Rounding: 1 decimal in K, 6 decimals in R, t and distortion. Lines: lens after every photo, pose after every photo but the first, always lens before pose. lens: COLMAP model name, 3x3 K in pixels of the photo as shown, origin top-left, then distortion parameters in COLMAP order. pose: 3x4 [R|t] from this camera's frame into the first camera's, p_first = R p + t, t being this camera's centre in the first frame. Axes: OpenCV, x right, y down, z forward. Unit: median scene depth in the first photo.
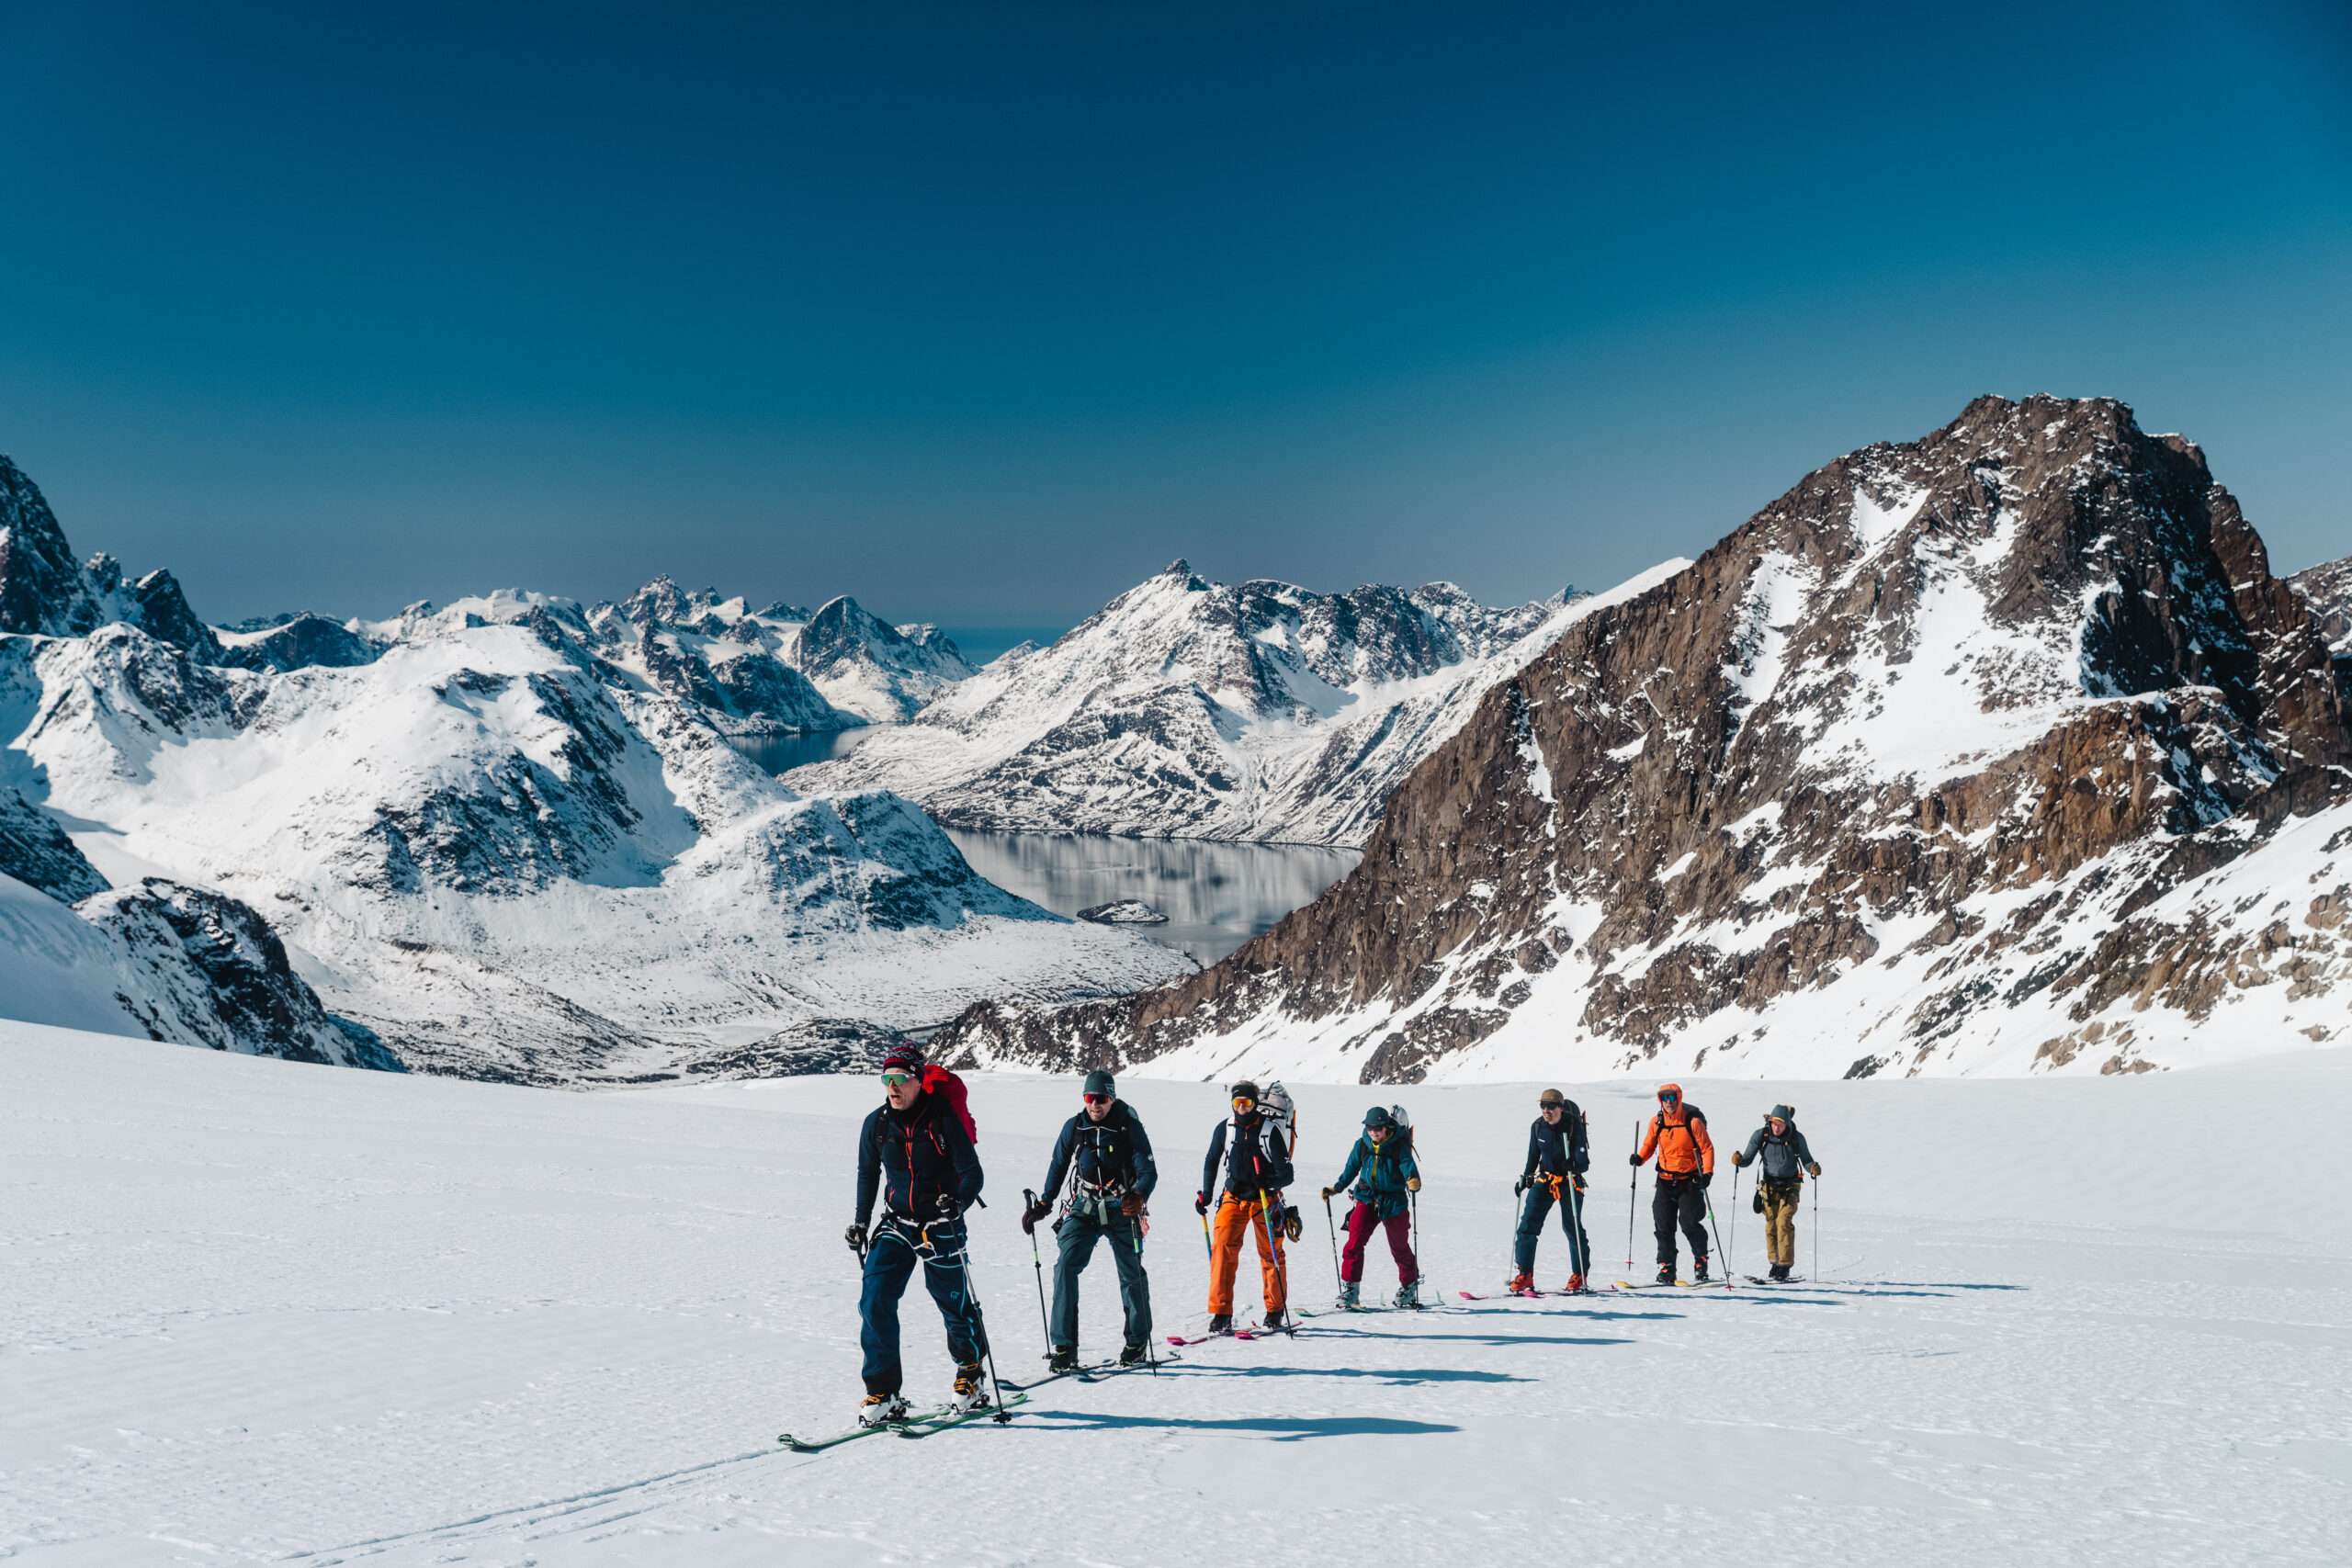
lens RADIAL K [[4855.0, 0, 1176.3], [0, 4855.0, 784.6], [0, 0, 1]] dist [-0.022796, 0.000000]
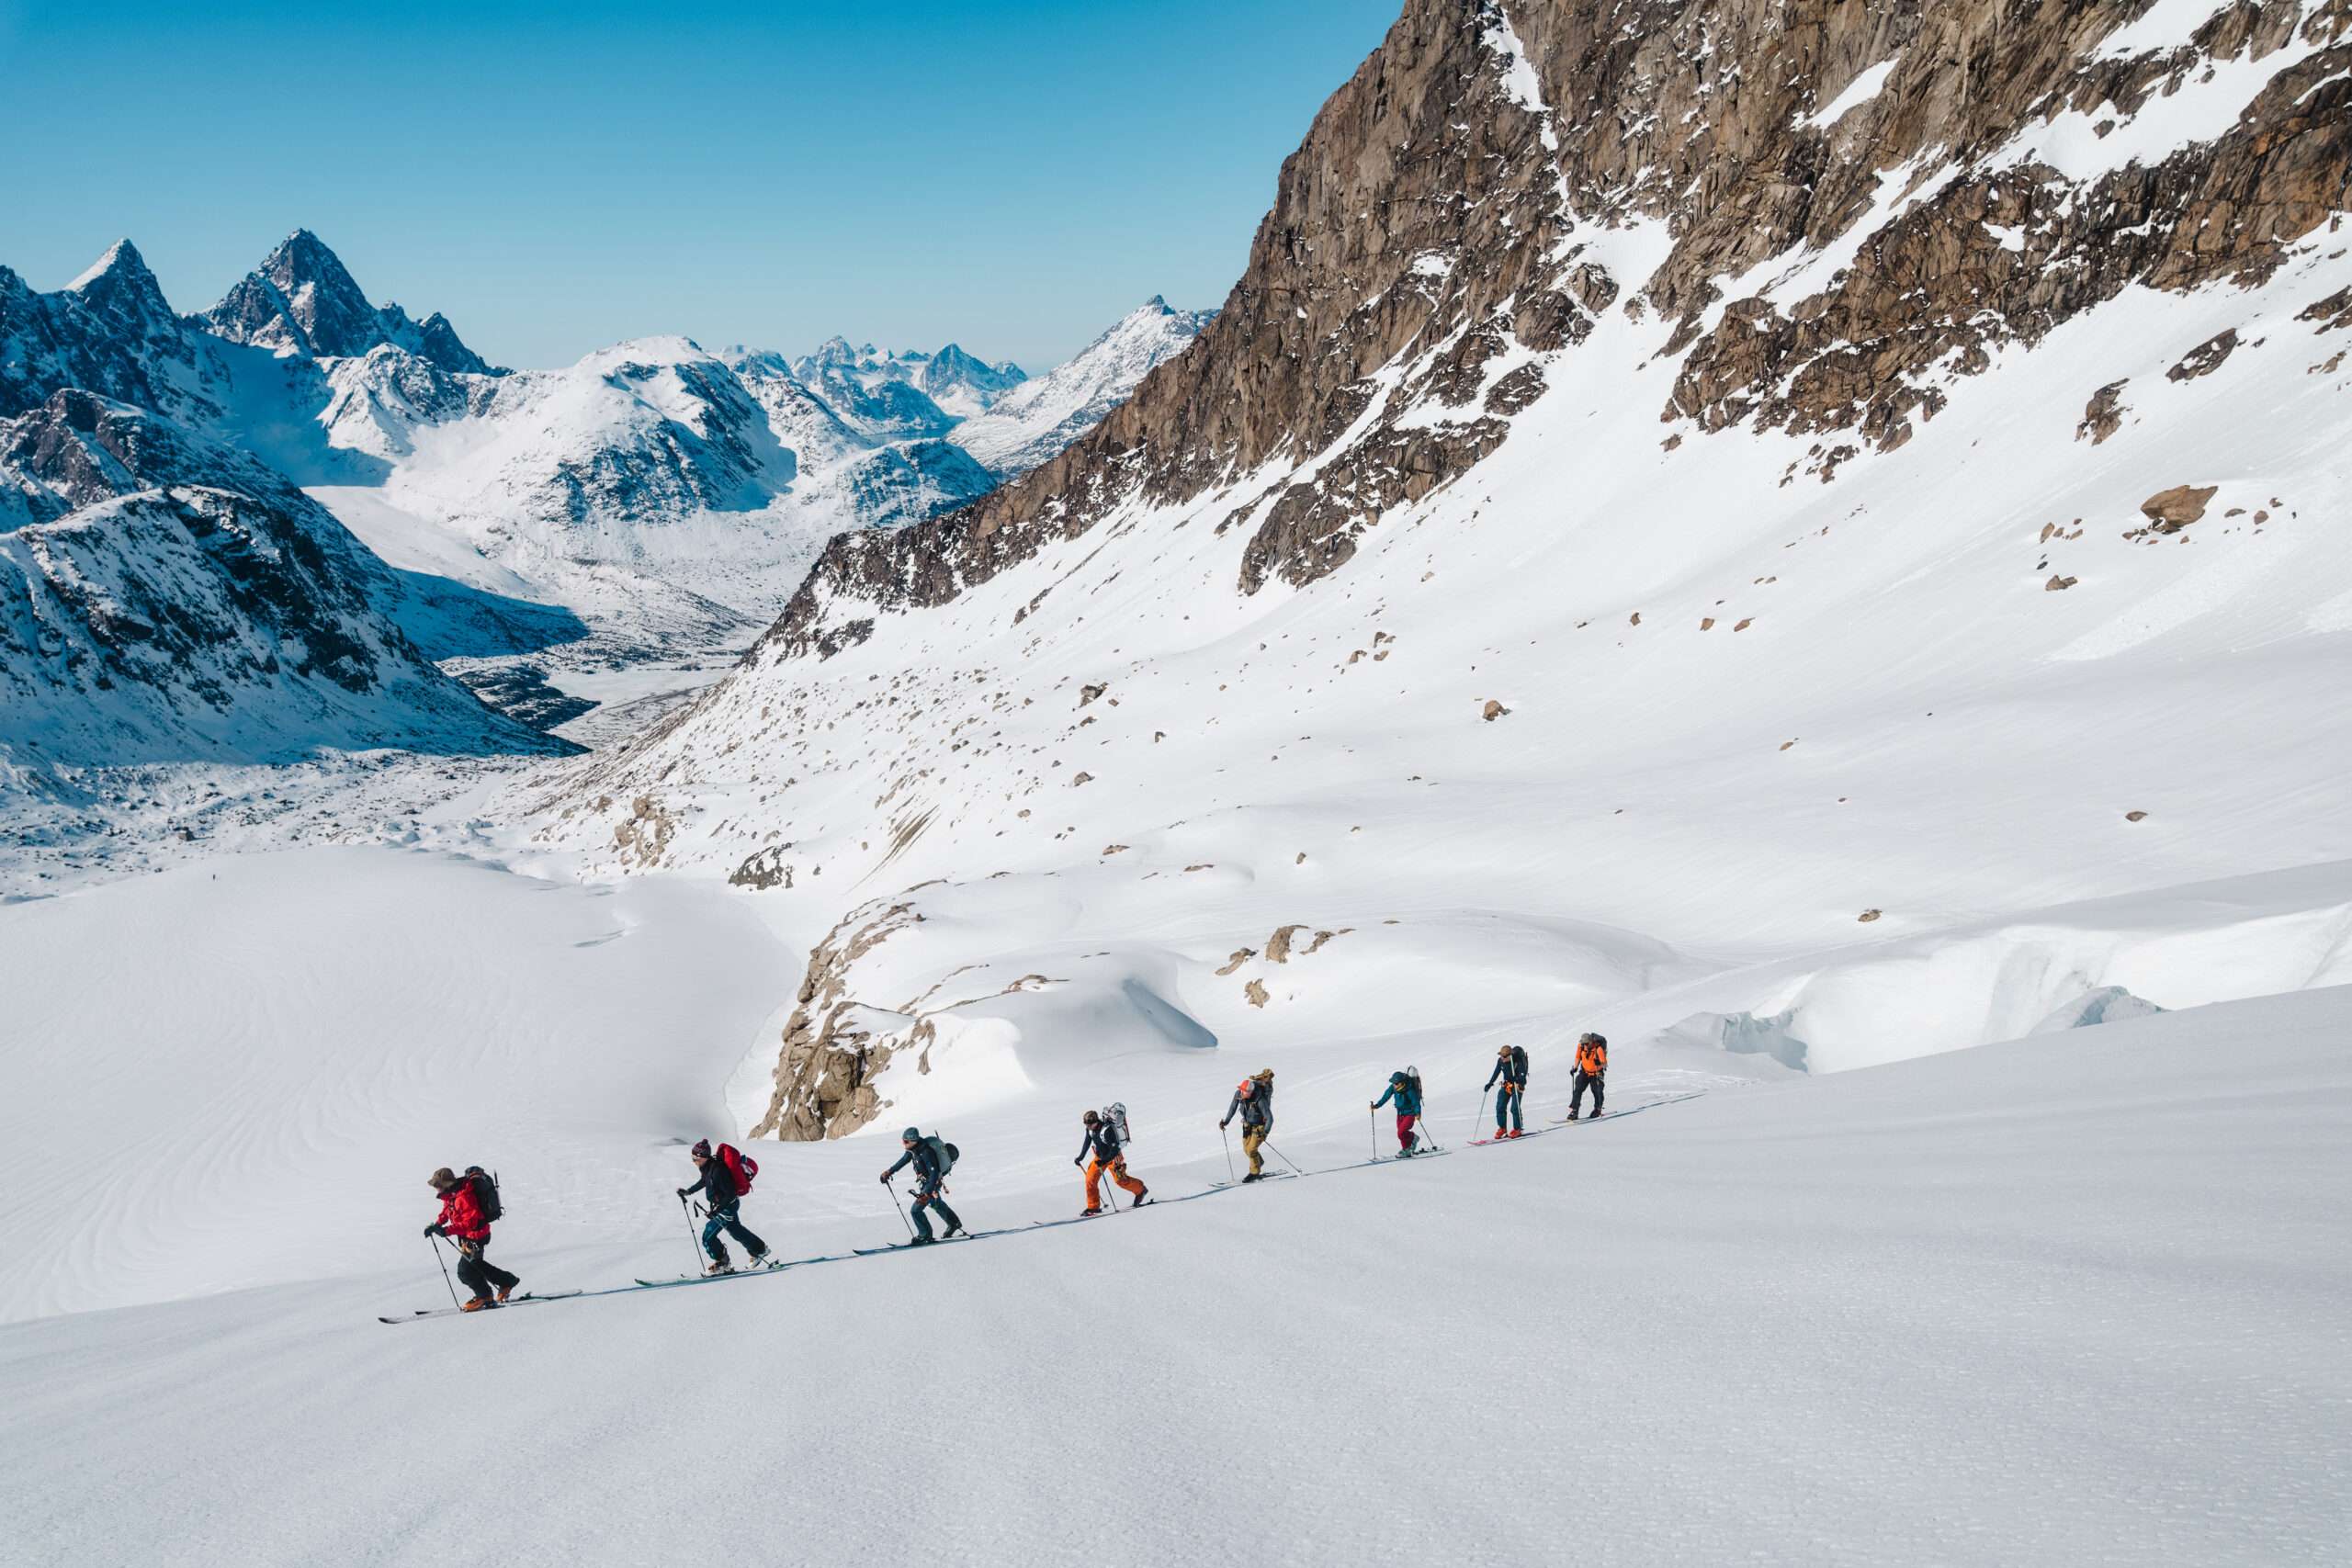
lens RADIAL K [[1159.2, 0, 1179.8], [0, 1159.2, 783.6], [0, 0, 1]] dist [-0.002489, -0.000146]
pose [[0.996600, -0.037695, -0.073264, 0.037279], [0.049157, 0.985638, 0.161561, 0.059757], [0.066121, -0.164613, 0.984139, 0.804484]]
